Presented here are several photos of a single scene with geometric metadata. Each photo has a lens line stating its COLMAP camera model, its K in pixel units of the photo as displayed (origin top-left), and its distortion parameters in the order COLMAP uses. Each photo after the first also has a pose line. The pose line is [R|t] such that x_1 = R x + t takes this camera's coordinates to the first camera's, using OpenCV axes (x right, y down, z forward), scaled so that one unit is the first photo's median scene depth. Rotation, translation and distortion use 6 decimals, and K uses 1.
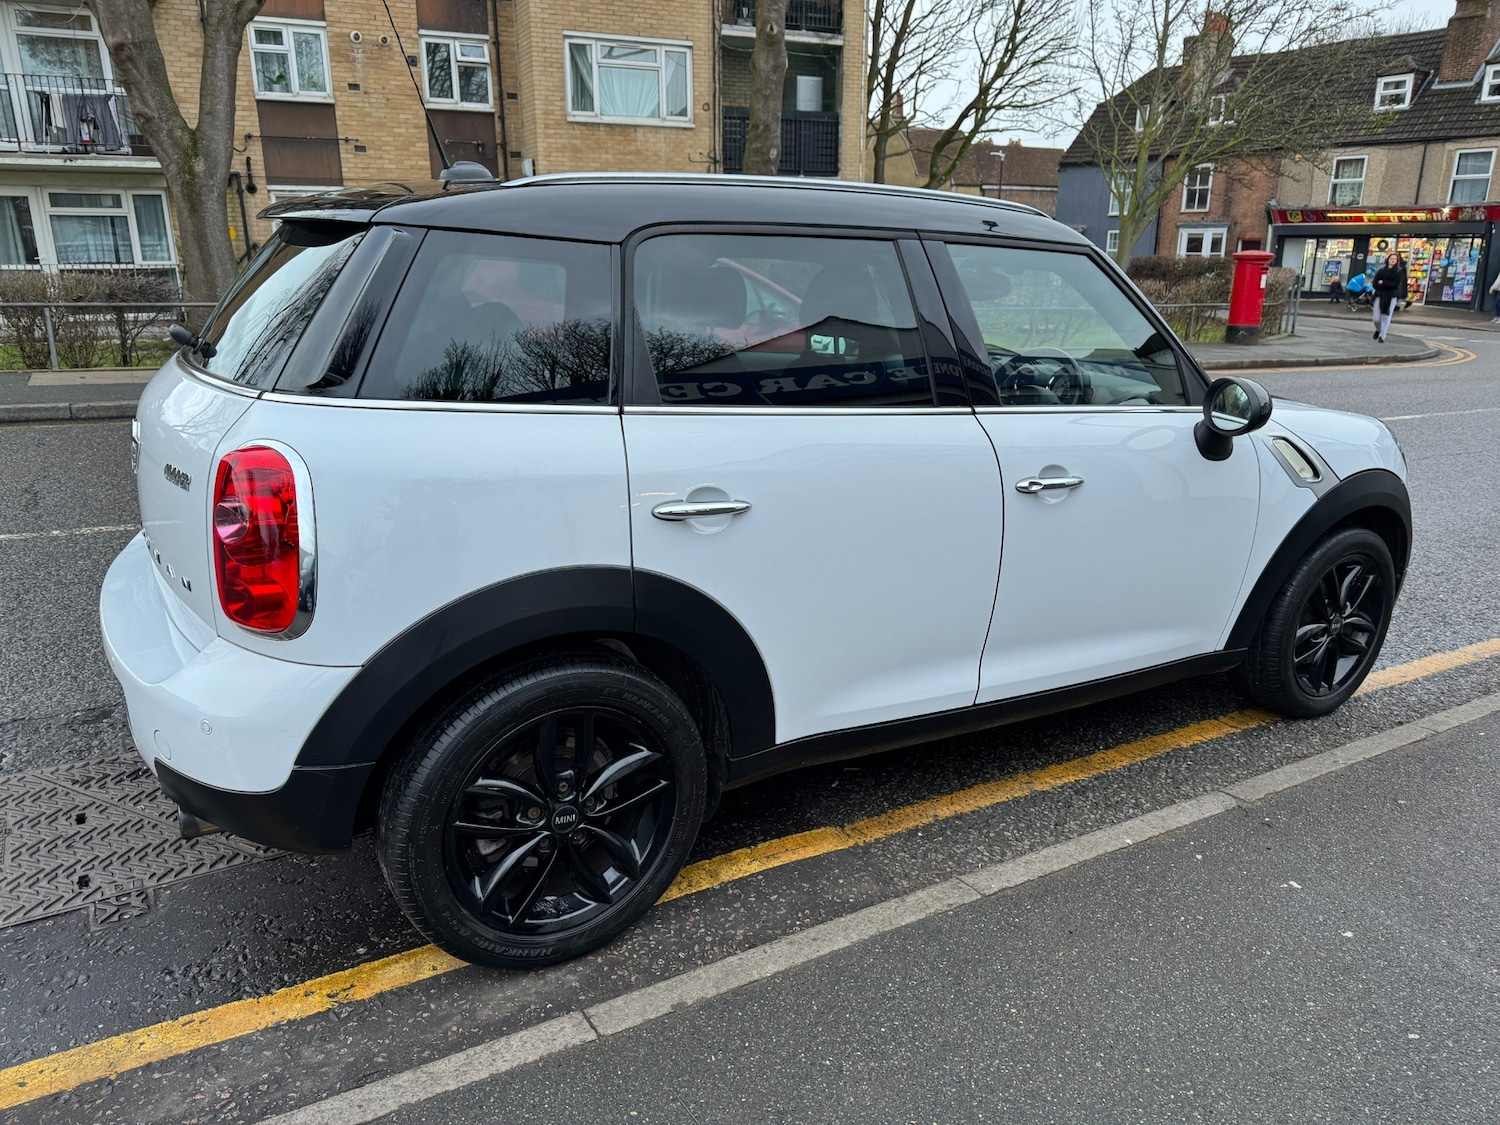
lens RADIAL K [[1070.5, 0, 740.1], [0, 1070.5, 566.1], [0, 0, 1]] dist [0.011216, -0.011209]
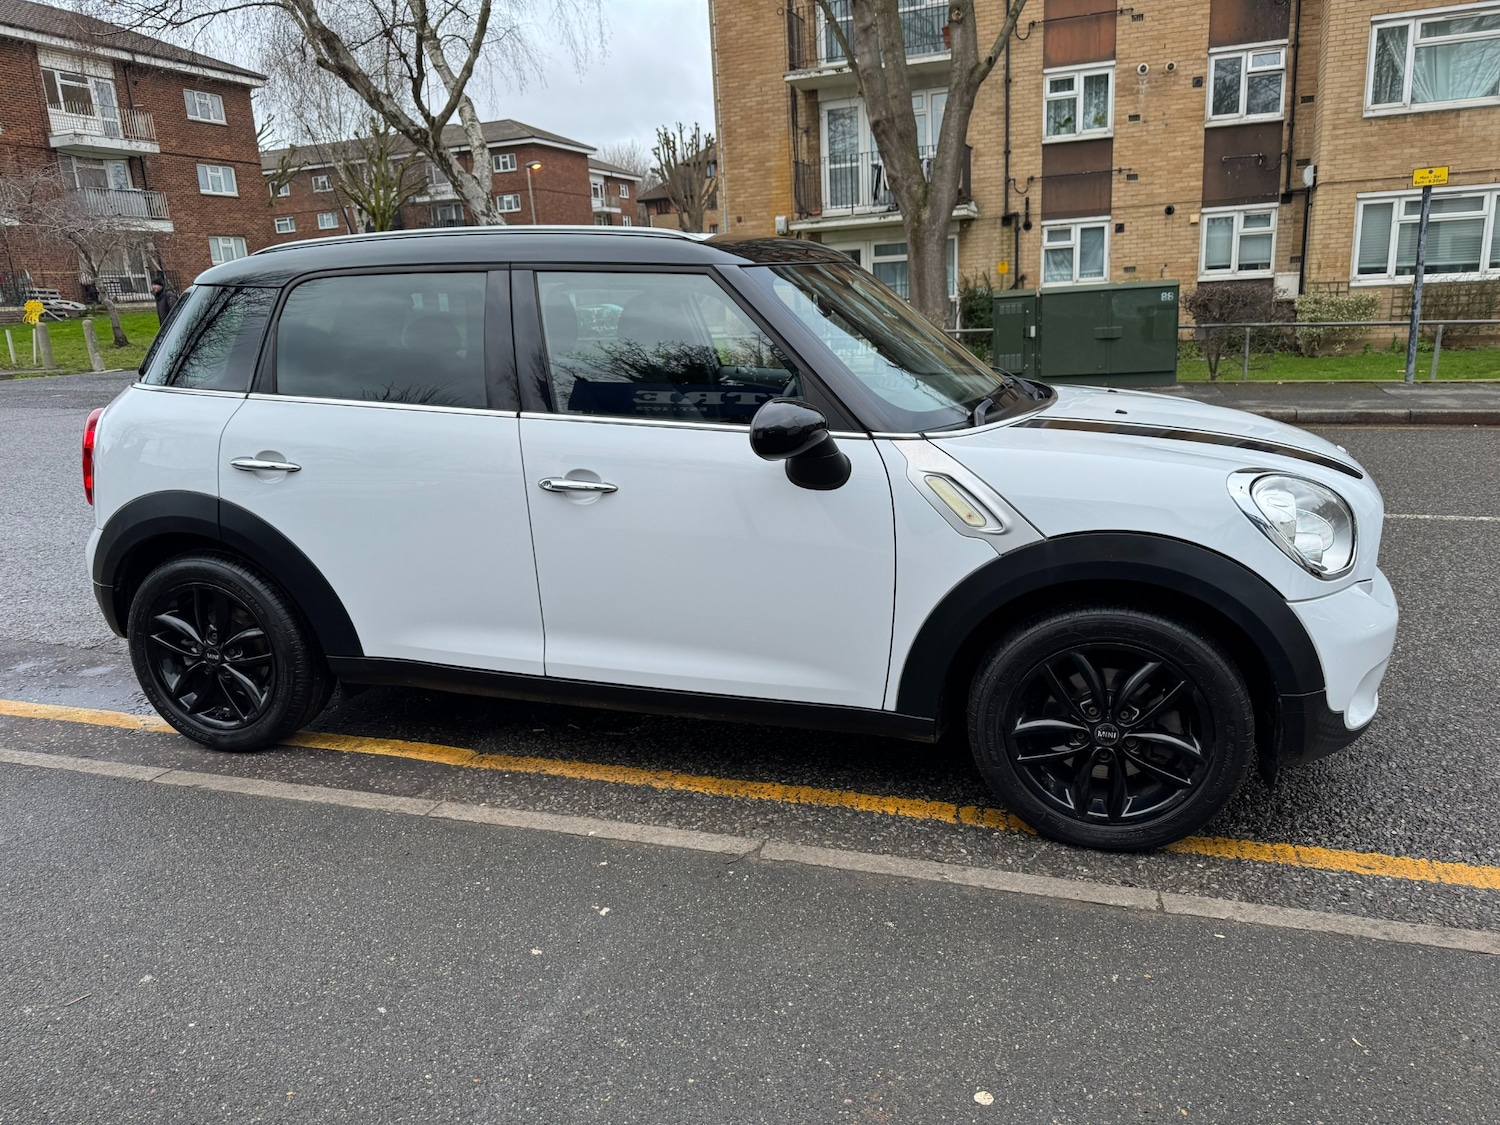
lens RADIAL K [[1052.4, 0, 733.3], [0, 1052.4, 564.7], [0, 0, 1]] dist [0.022092, -0.025735]
pose [[0.681051, 0.143887, -0.717959, 0.190480], [-0.158172, 0.986263, 0.047617, -0.011794], [0.714948, 0.081131, 0.694455, 0.060589]]
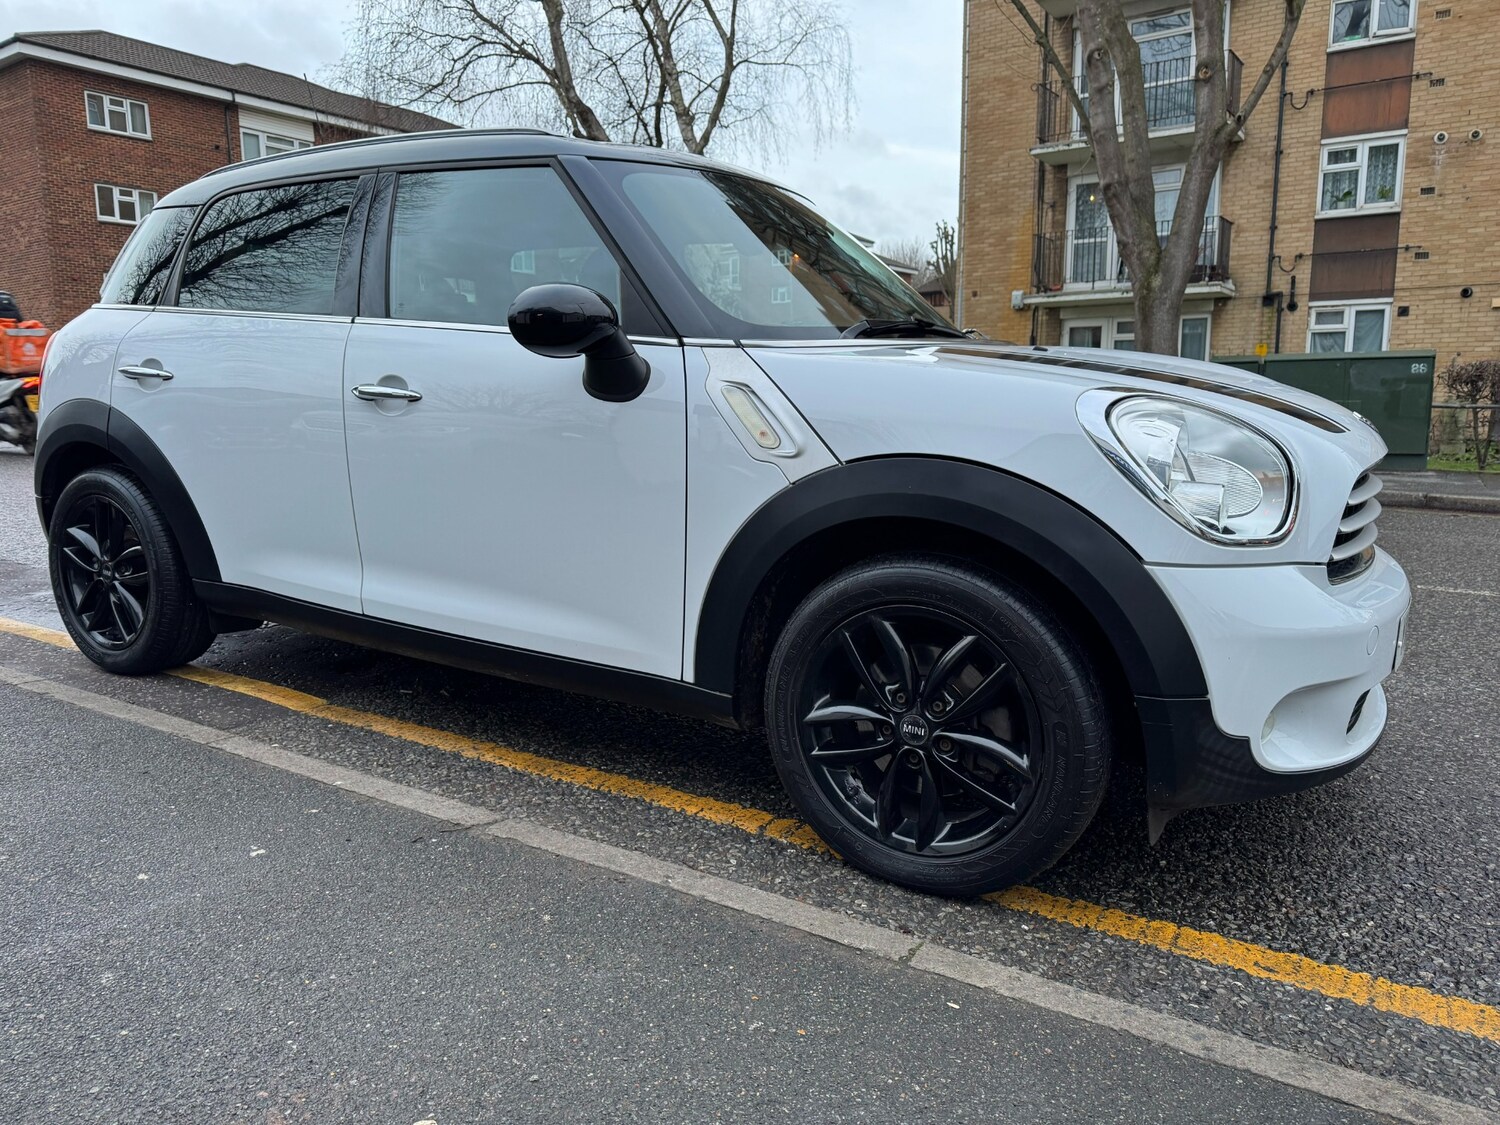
lens RADIAL K [[1054.4, 0, 737.9], [0, 1054.4, 564.5], [0, 0, 1]] dist [0.016777, -0.019232]
pose [[0.479370, 0.135797, -0.867043, 0.210436], [-0.248265, 0.968585, 0.014440, -0.003058], [0.841765, 0.208334, 0.498024, 0.132198]]
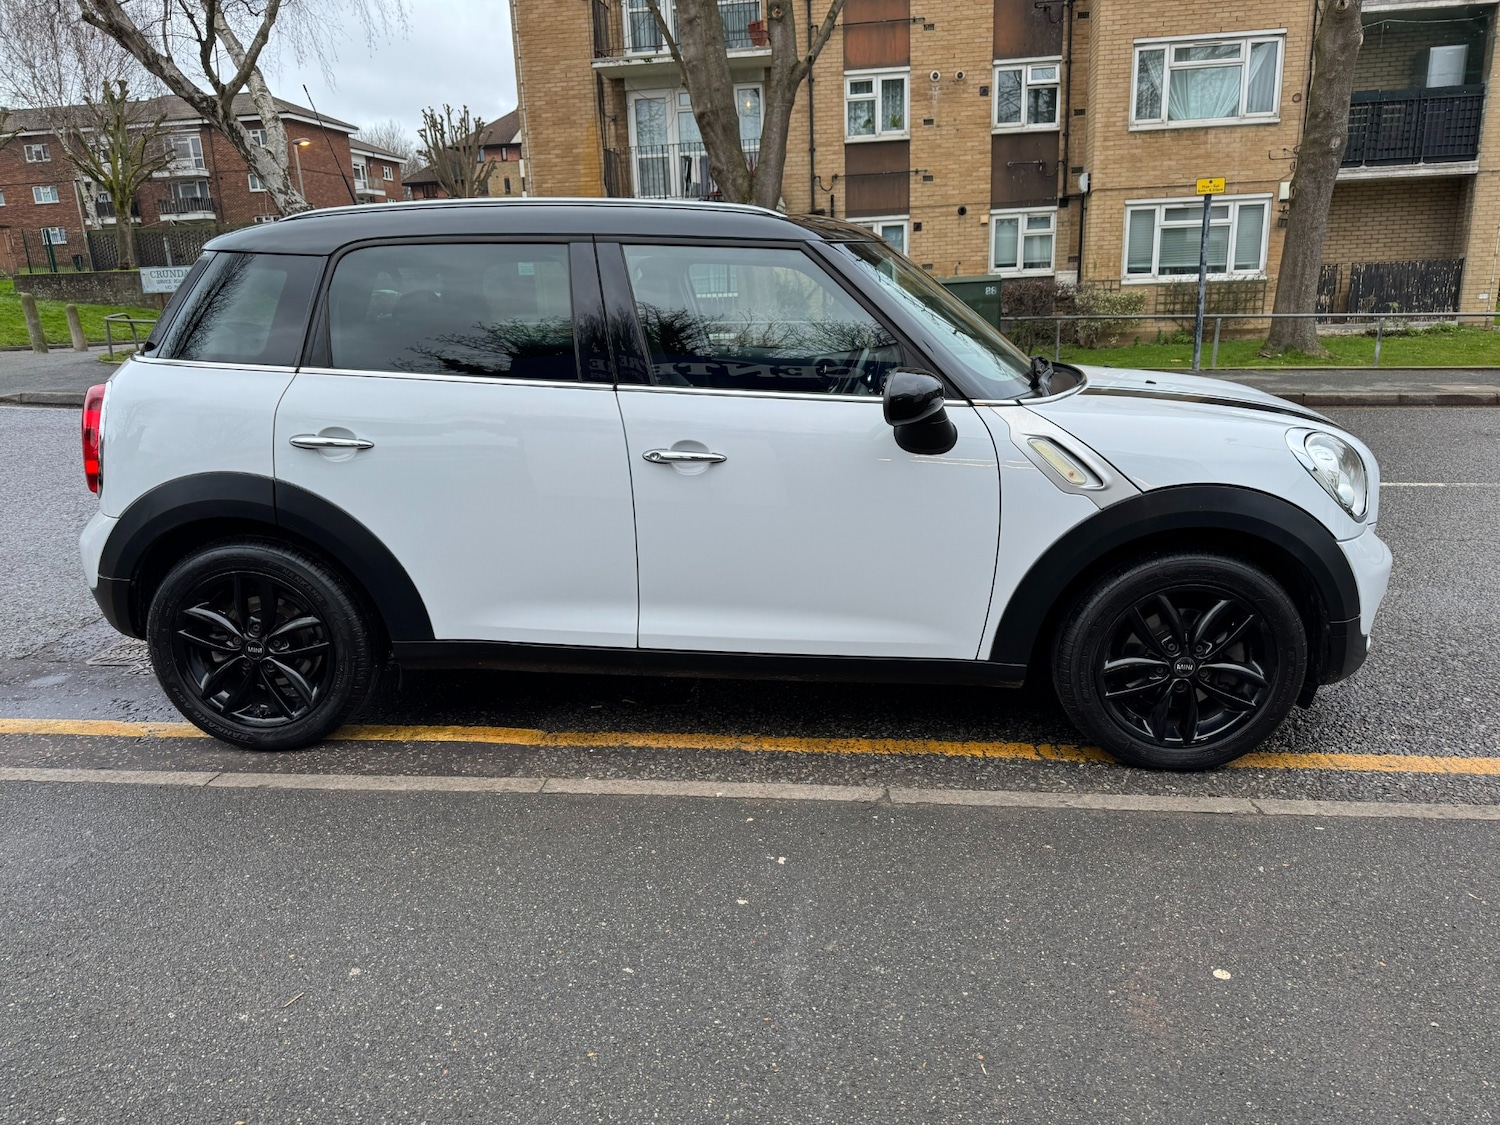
lens RADIAL K [[1053.5, 0, 731.9], [0, 1053.5, 566.1], [0, 0, 1]] dist [0.026813, -0.032986]
pose [[0.818363, 0.120229, -0.561984, 0.154372], [-0.128092, 0.991432, 0.025575, 0.000355], [0.560244, 0.051056, 0.826752, 0.021292]]
